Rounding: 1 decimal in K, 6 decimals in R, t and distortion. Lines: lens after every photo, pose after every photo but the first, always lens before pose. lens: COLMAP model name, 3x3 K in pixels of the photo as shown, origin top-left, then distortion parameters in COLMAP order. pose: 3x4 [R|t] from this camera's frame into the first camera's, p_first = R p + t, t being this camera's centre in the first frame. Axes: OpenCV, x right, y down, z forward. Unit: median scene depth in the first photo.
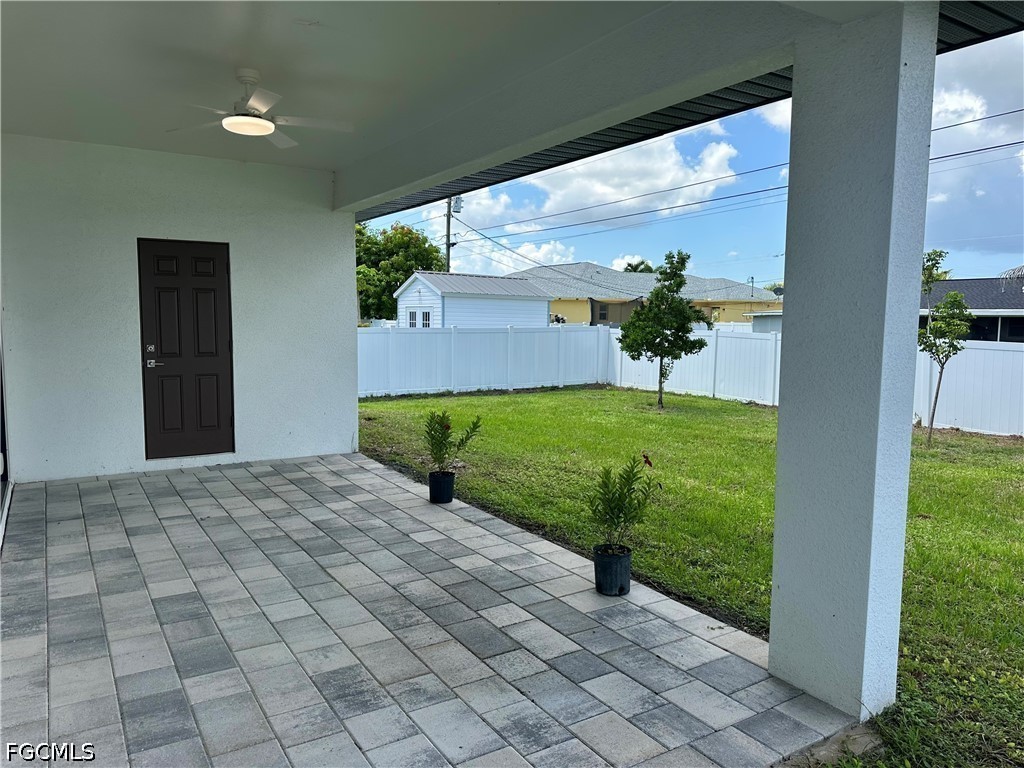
lens RADIAL K [[721.4, 0, 512.0], [0, 721.4, 384.0], [0, 0, 1]] dist [0.129386, -0.235789]
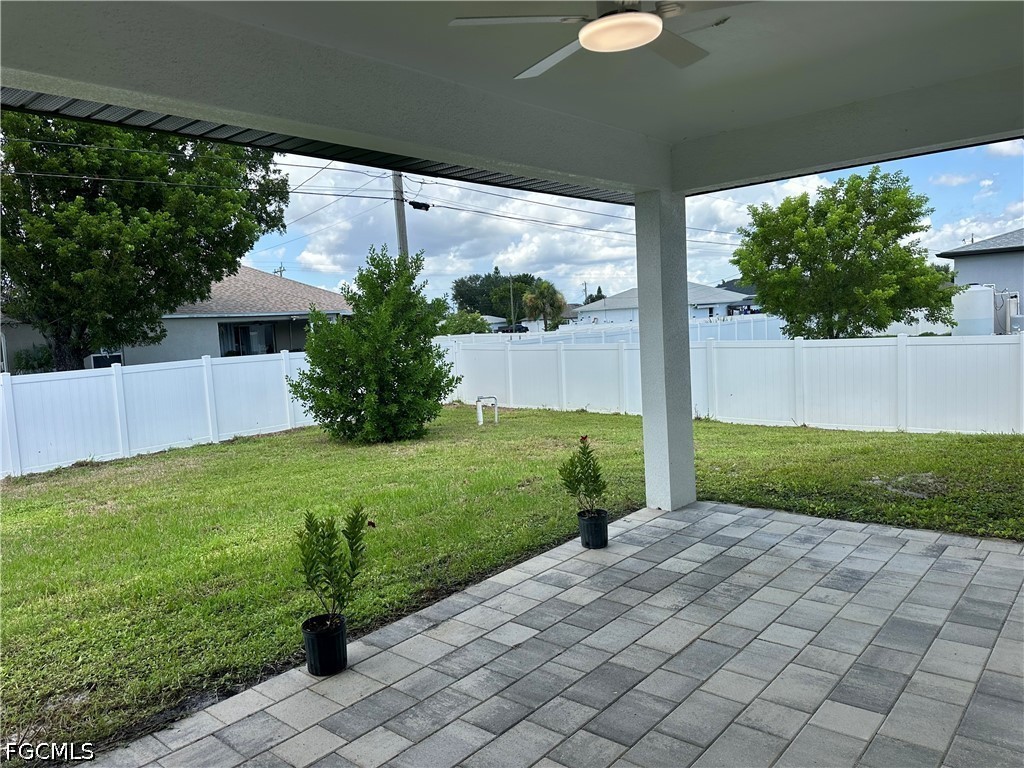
lens RADIAL K [[710.8, 0, 509.3], [0, 710.8, 383.9], [0, 0, 1]] dist [0.109435, -0.143592]
pose [[-0.284018, -0.075195, 0.955866, -1.106183], [0.139973, 0.982988, 0.118919, -0.188490], [-0.948547, 0.167571, -0.268661, 1.568604]]
